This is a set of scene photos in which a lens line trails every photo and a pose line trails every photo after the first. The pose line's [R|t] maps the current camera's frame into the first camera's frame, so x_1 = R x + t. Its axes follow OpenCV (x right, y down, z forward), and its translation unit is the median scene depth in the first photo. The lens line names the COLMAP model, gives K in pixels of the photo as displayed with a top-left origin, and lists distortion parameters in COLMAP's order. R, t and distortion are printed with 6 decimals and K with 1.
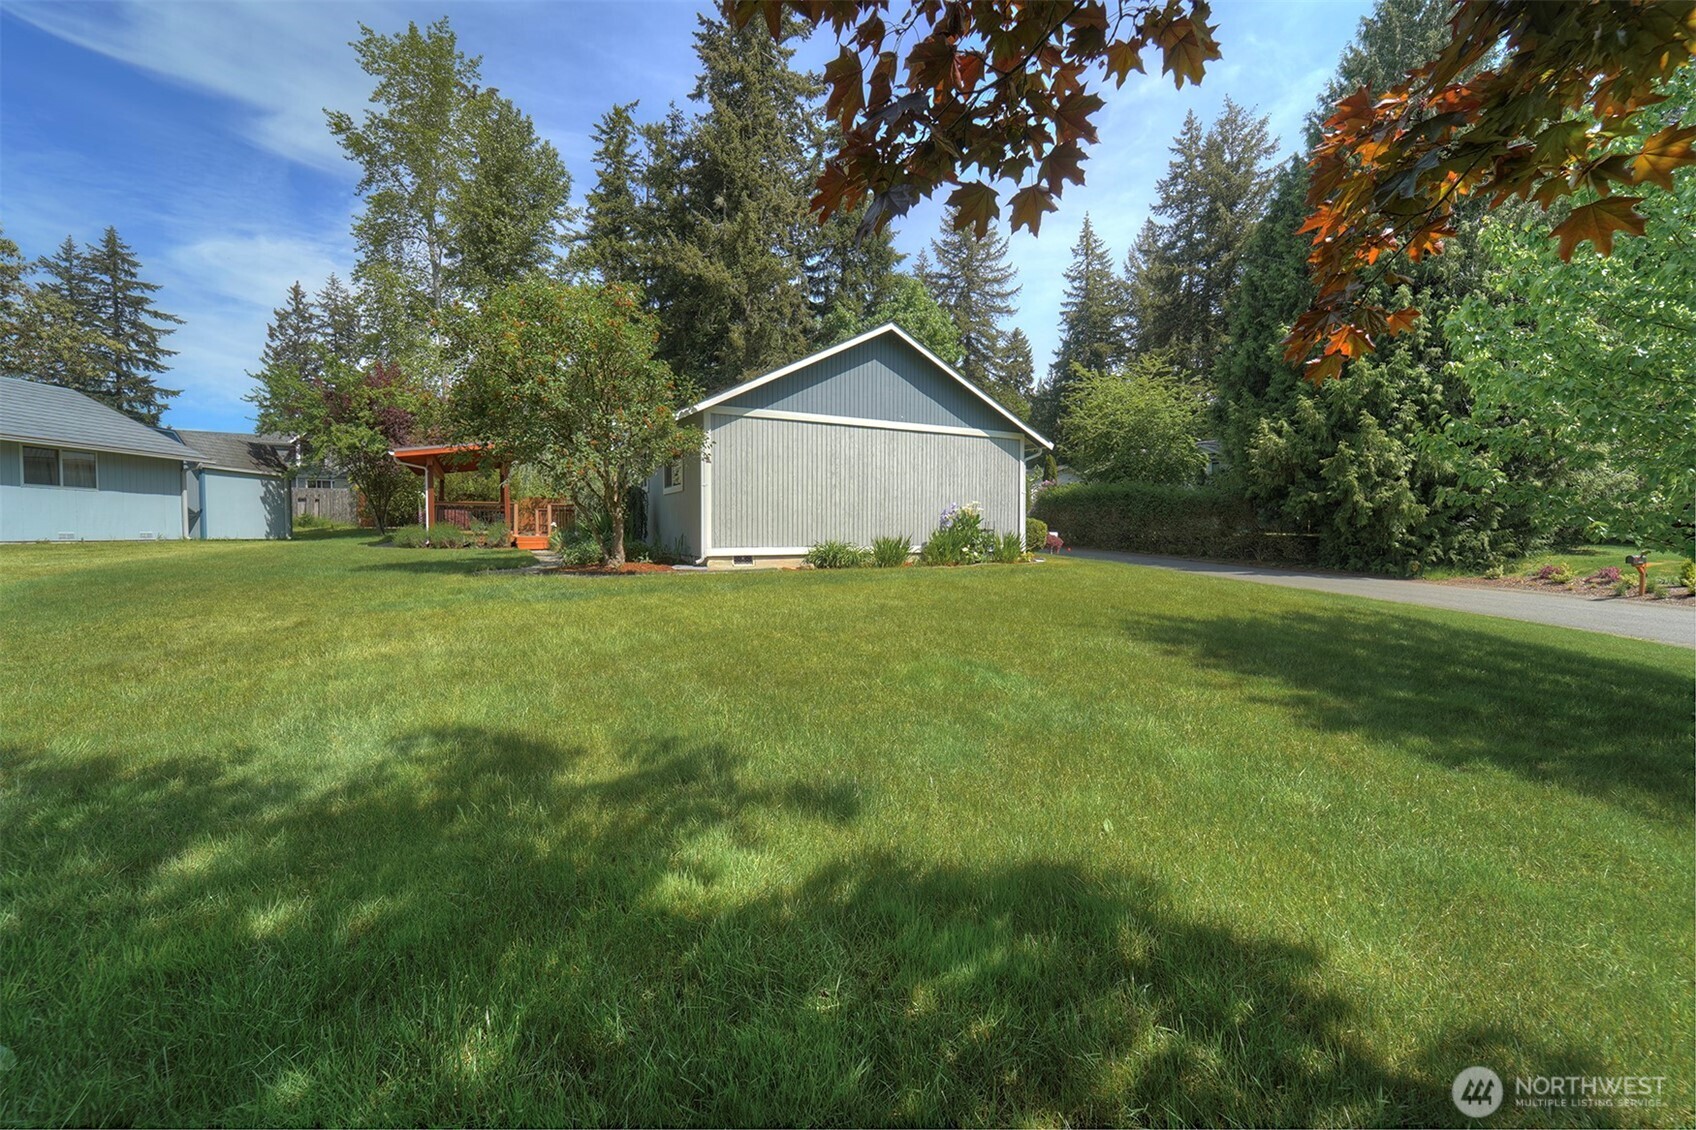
lens RADIAL K [[714.9, 0, 840.9], [0, 714.9, 567.7], [0, 0, 1]] dist [0.002616, -0.001122]
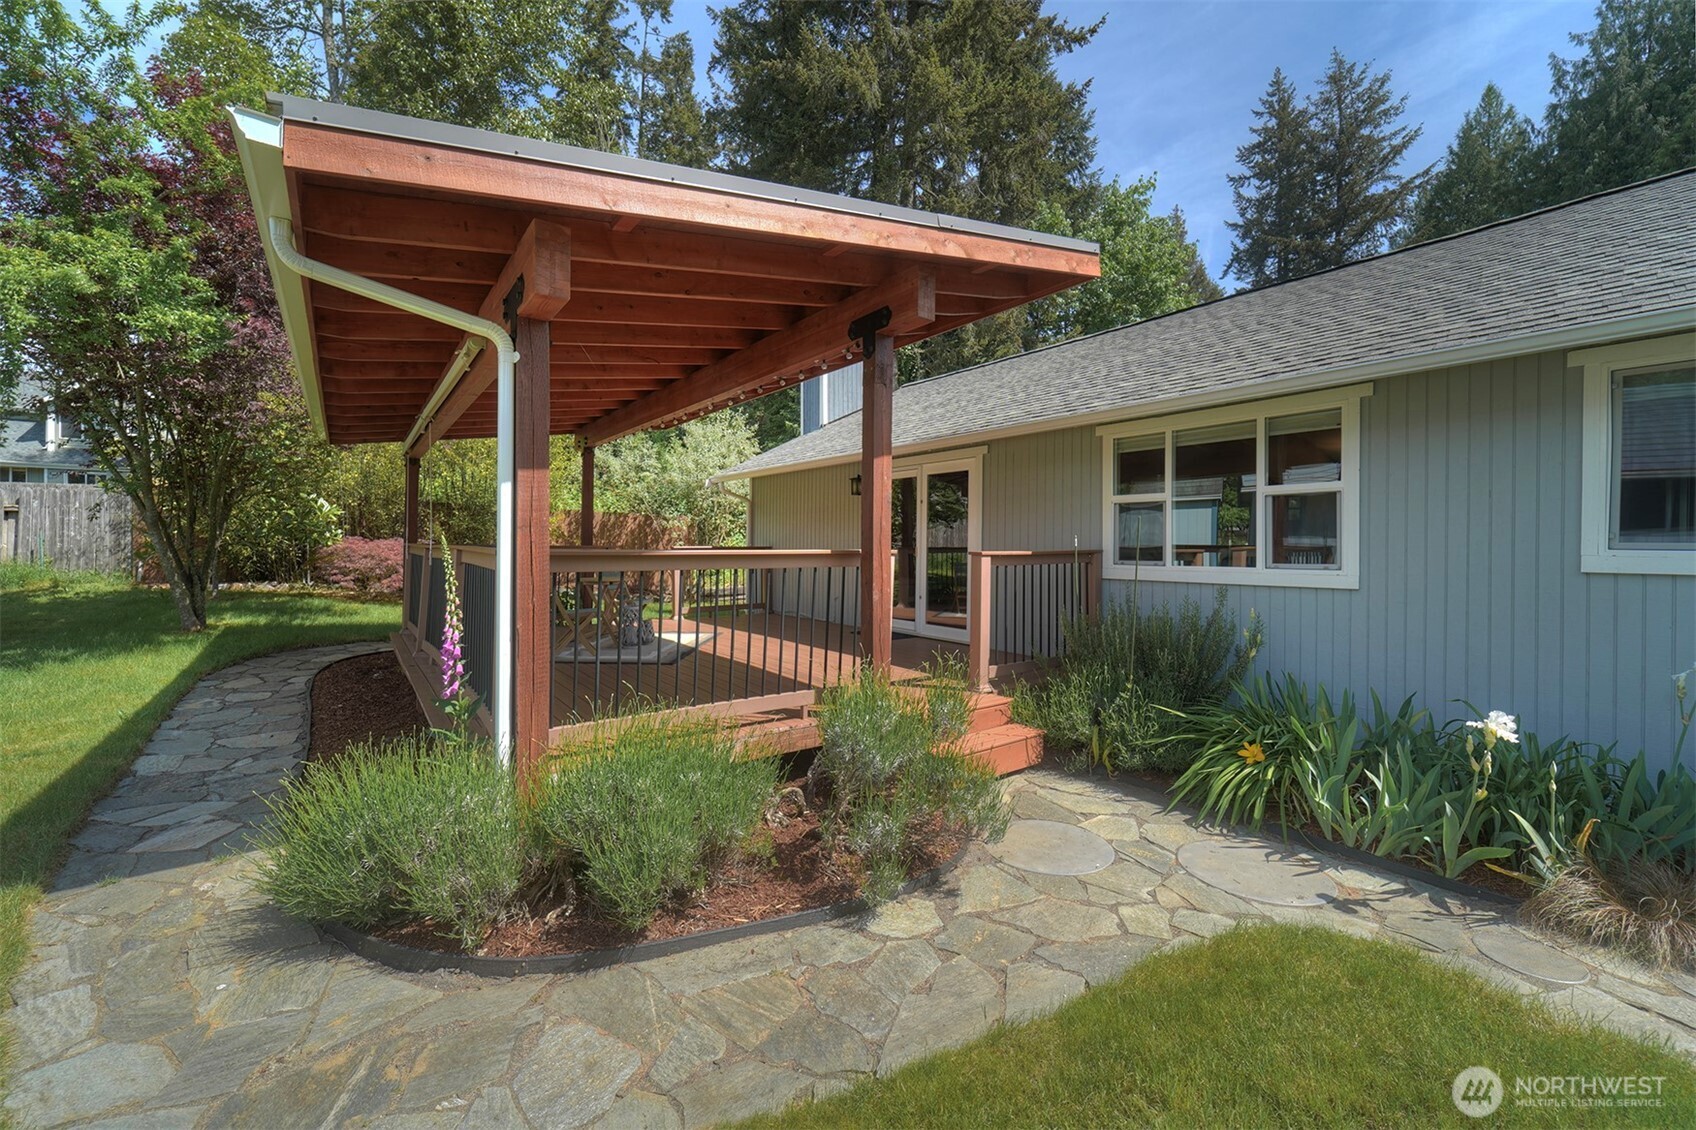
lens RADIAL K [[714.9, 0, 833.7], [0, 714.9, 558.6], [0, 0, 1]] dist [0.002616, -0.001122]
pose [[0.990428, 0.003955, 0.137974, -0.351823], [0.000611, 0.999454, -0.033040, -0.057383], [-0.138029, 0.032808, 0.989885, 0.560831]]
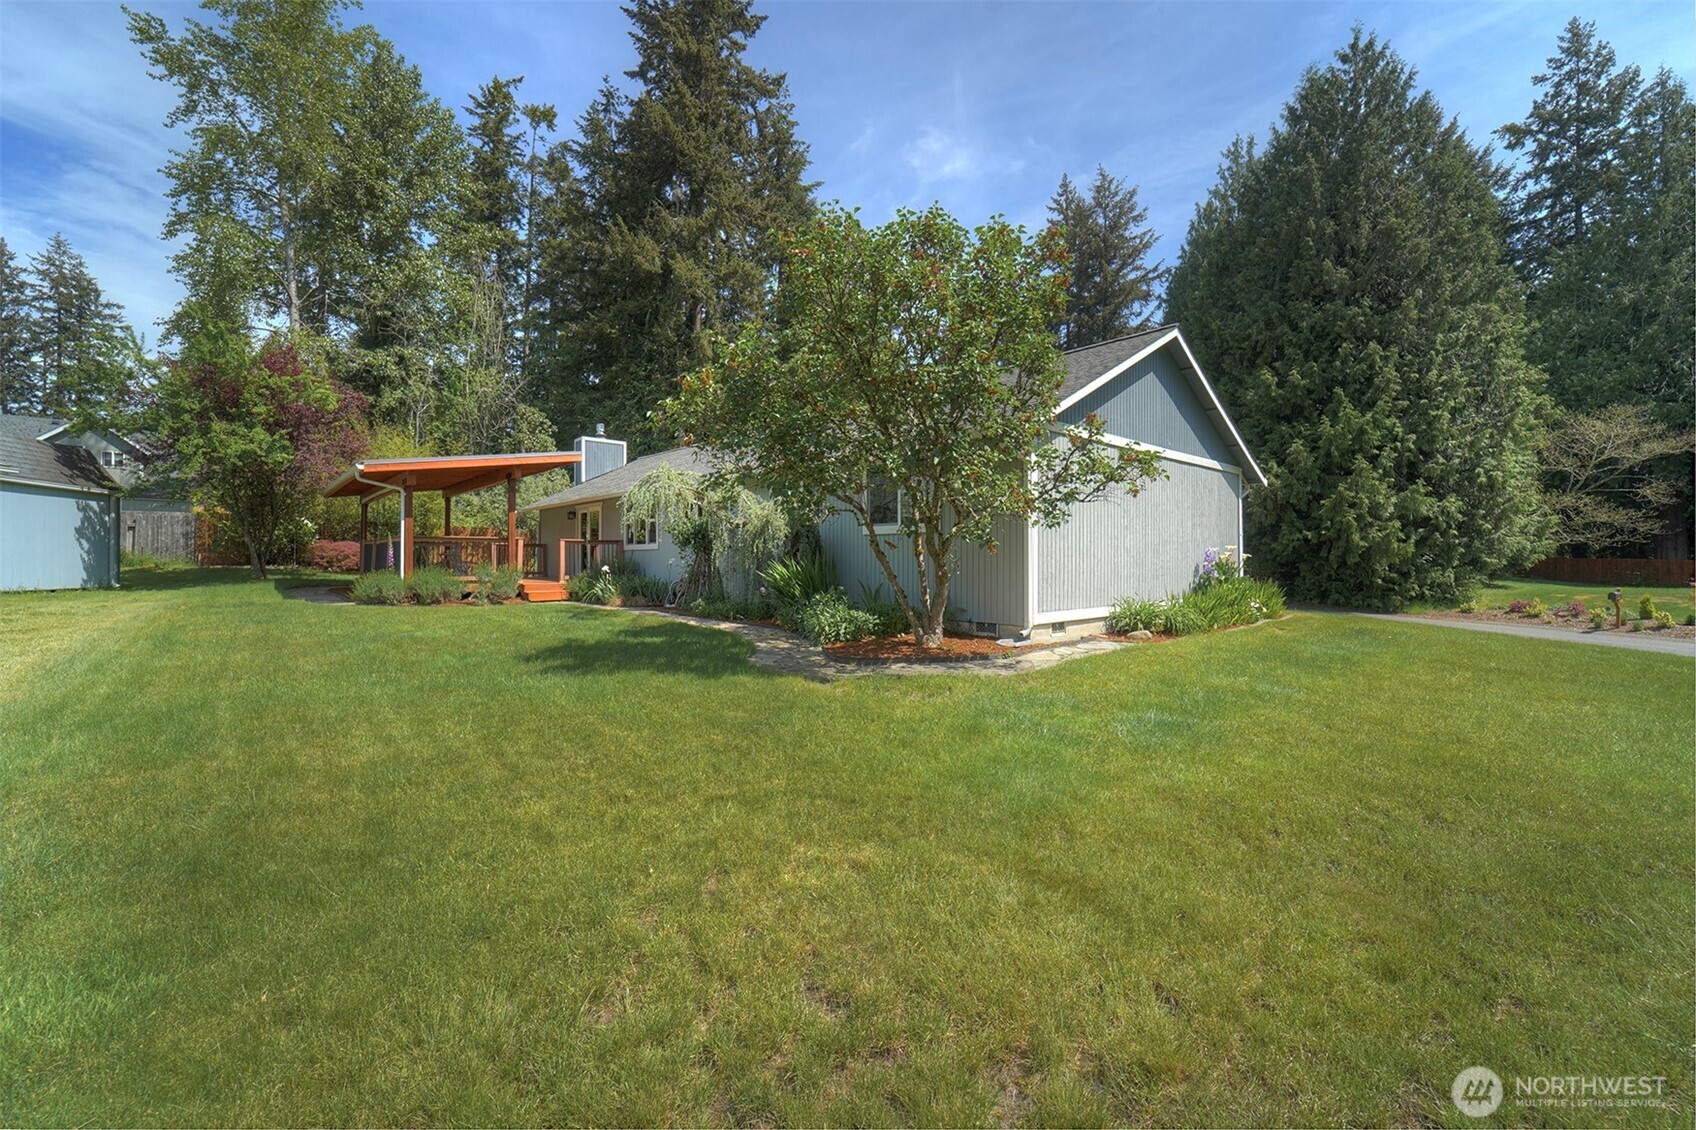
lens RADIAL K [[714.9, 0, 854.5], [0, 714.9, 563.7], [0, 0, 1]] dist [0.002616, -0.001122]
pose [[0.967900, -0.002339, 0.251326, -0.213886], [0.013489, 0.998999, -0.042649, -0.019465], [-0.250975, 0.044670, 0.966962, 0.137220]]
